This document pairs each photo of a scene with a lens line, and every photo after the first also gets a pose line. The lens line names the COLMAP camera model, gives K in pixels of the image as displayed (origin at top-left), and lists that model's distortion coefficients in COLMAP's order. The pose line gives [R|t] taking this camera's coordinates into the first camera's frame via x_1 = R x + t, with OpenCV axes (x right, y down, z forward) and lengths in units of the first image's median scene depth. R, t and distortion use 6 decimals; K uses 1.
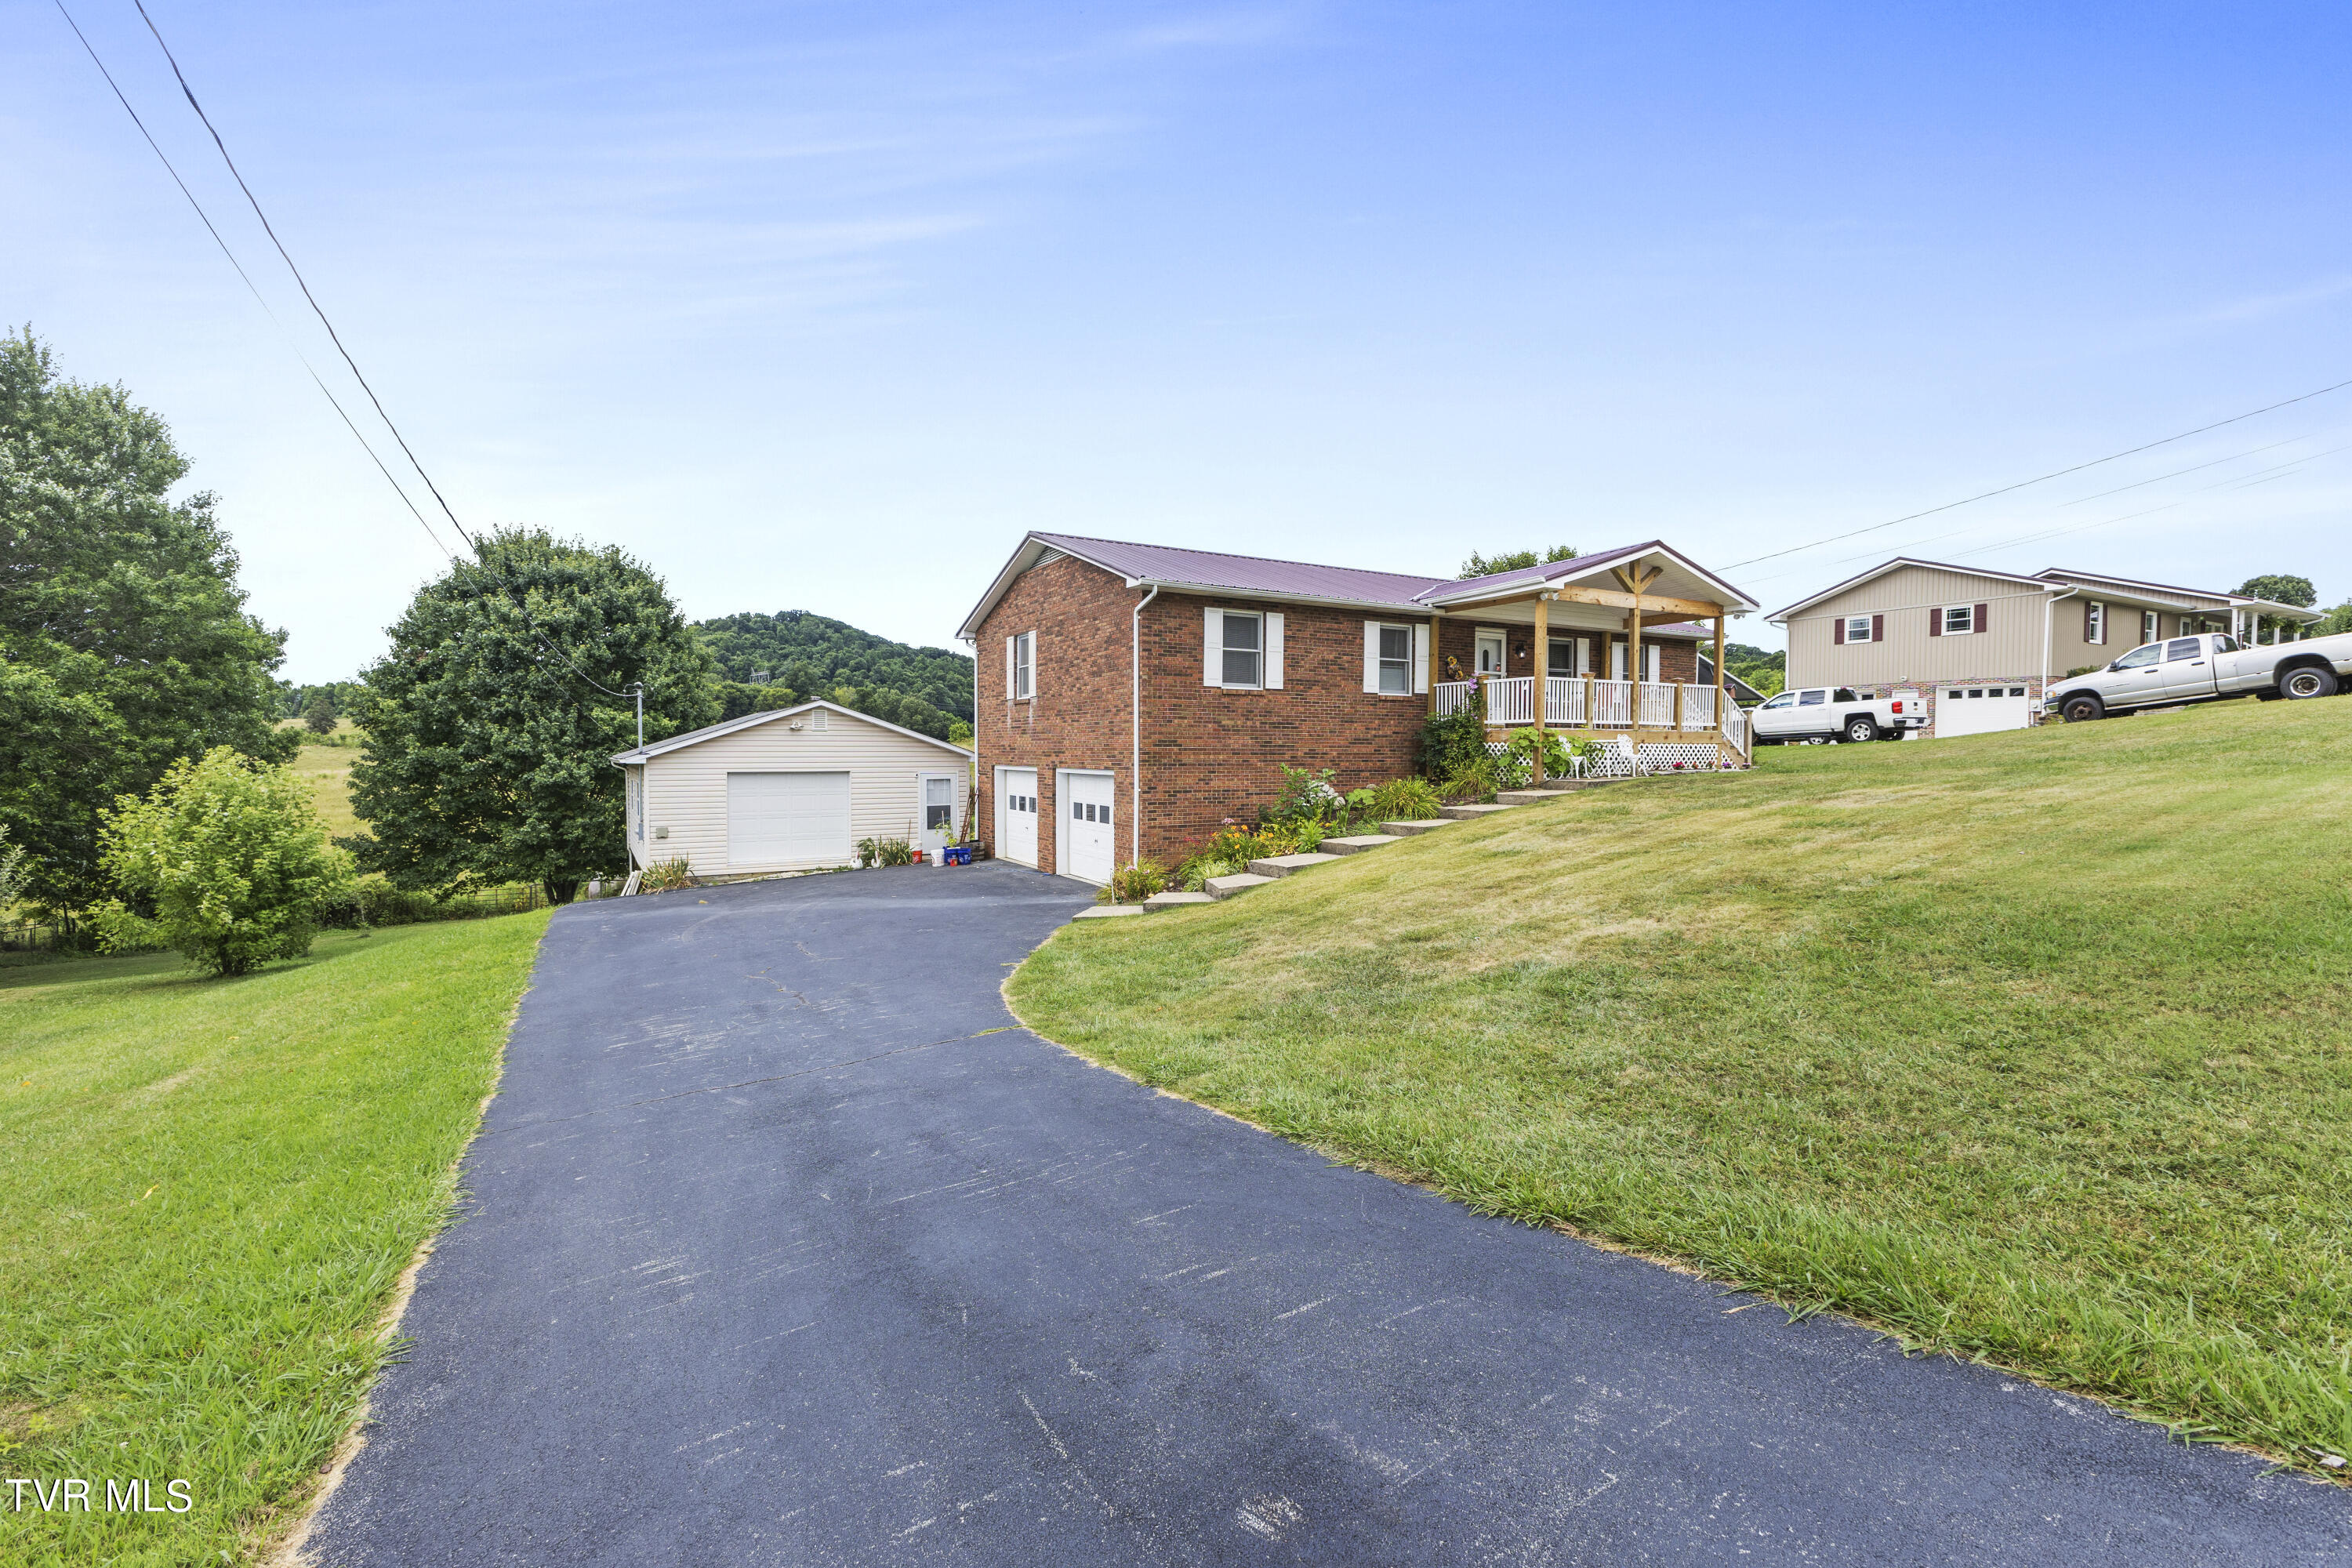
lens RADIAL K [[1000.2, 0, 1176.0], [0, 1000.2, 784.0], [0, 0, 1]] dist [0.000854, 0.000013]
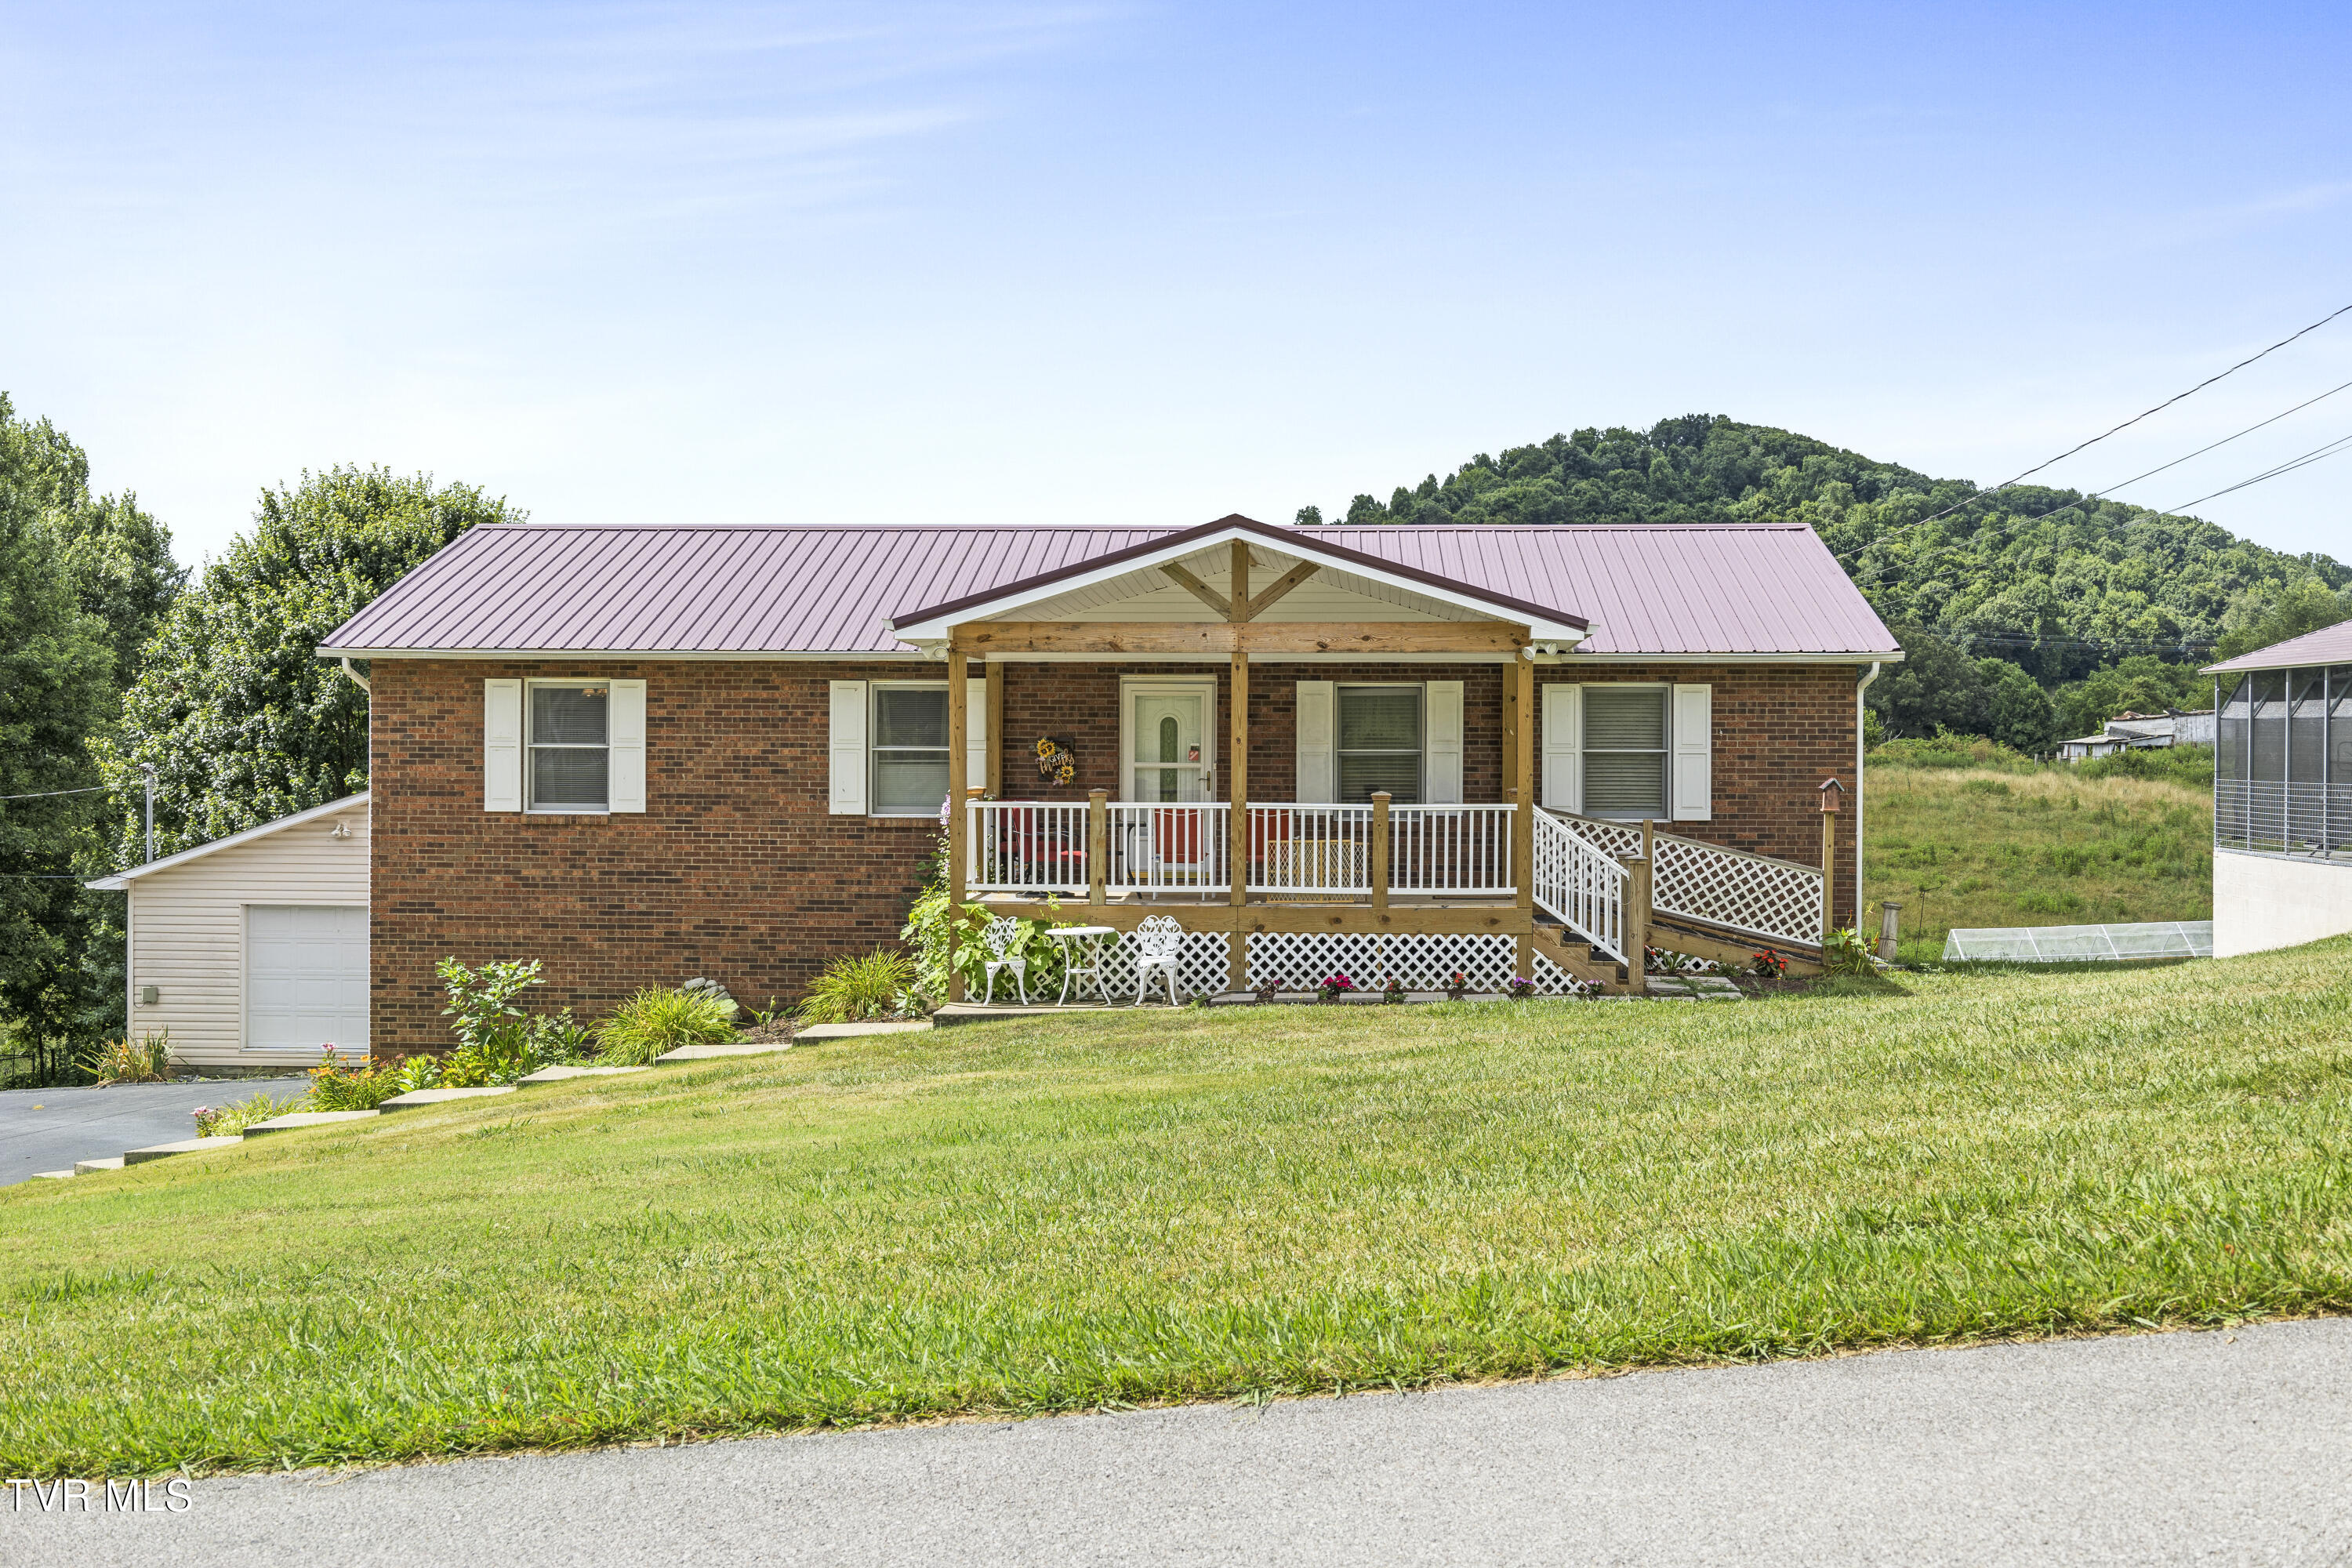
lens RADIAL K [[2537.1, 0, 1176.0], [0, 2537.1, 784.0], [0, 0, 1]] dist [0.013218, 0.001797]
pose [[0.836224, 0.011918, -0.548258, 1.028920], [-0.022552, 0.999665, -0.012668, -0.089968], [0.547924, 0.022958, 0.836213, -0.028307]]
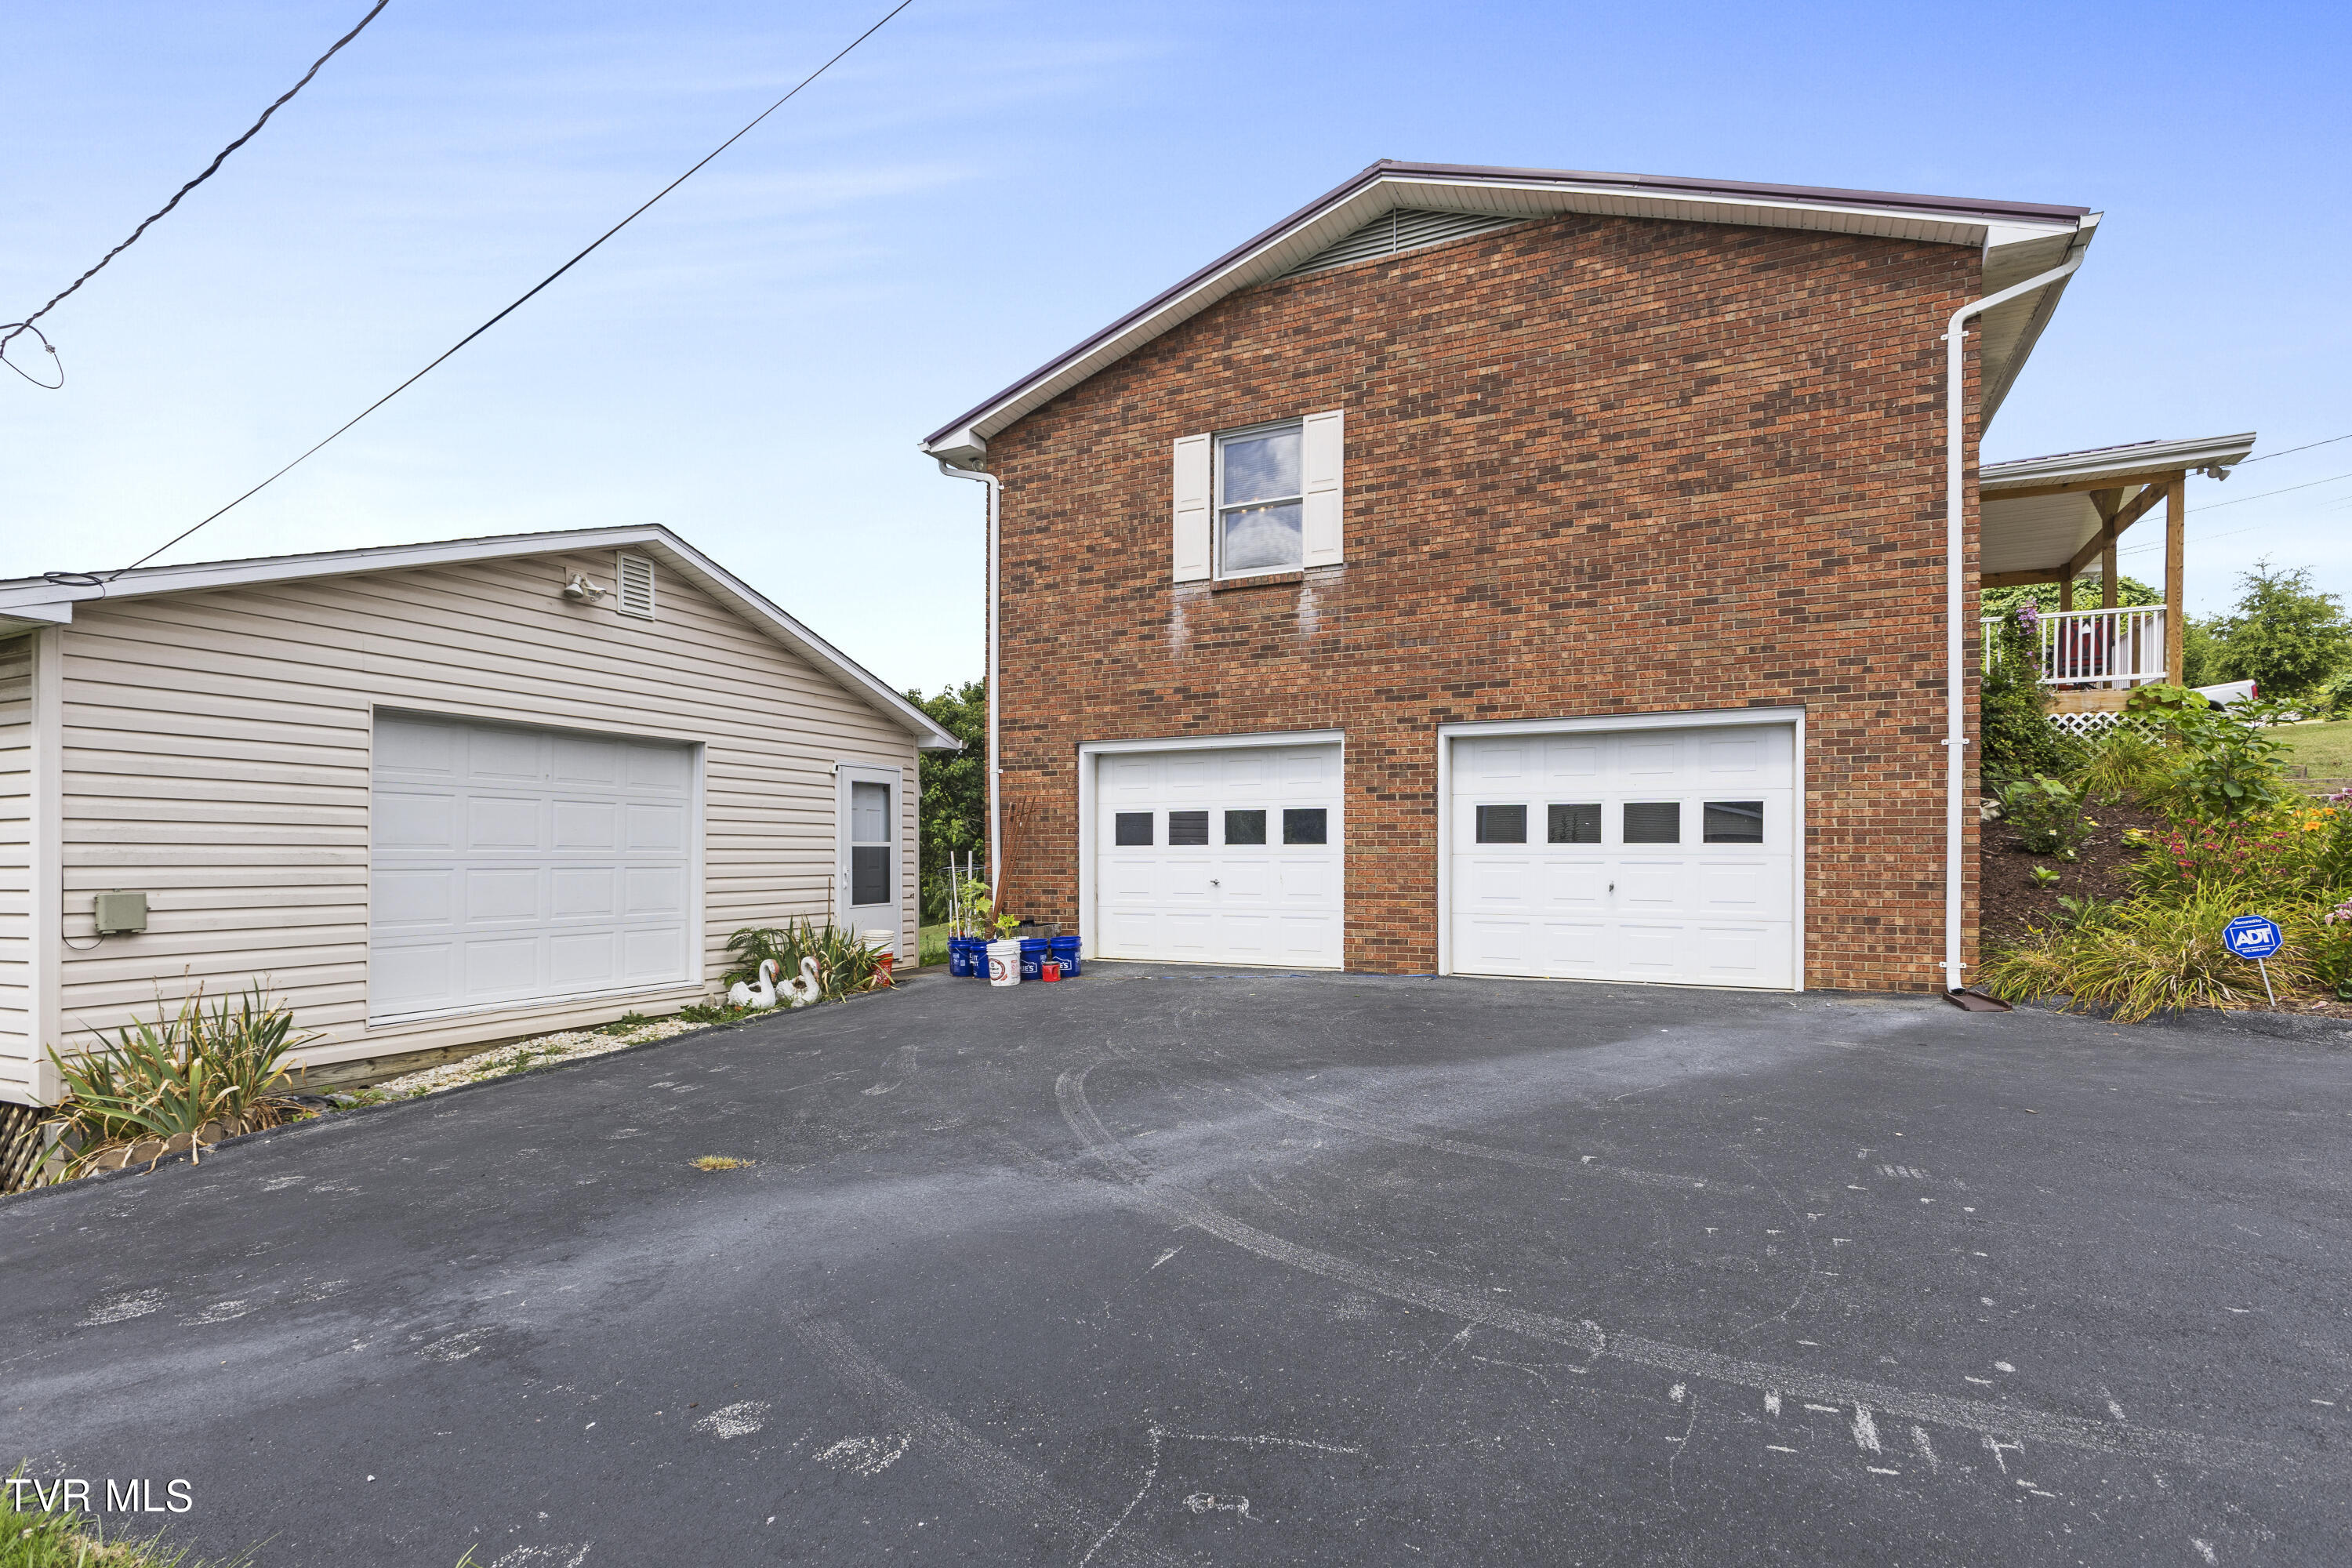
lens RADIAL K [[1146.2, 0, 1180.3], [0, 1146.2, 864.9], [0, 0, 1]] dist [-0.000512, -0.000319]
pose [[0.830367, -0.004638, 0.557197, -0.482582], [0.020755, 0.999529, -0.022611, 0.051341], [-0.556830, 0.030340, 0.830072, 0.655128]]
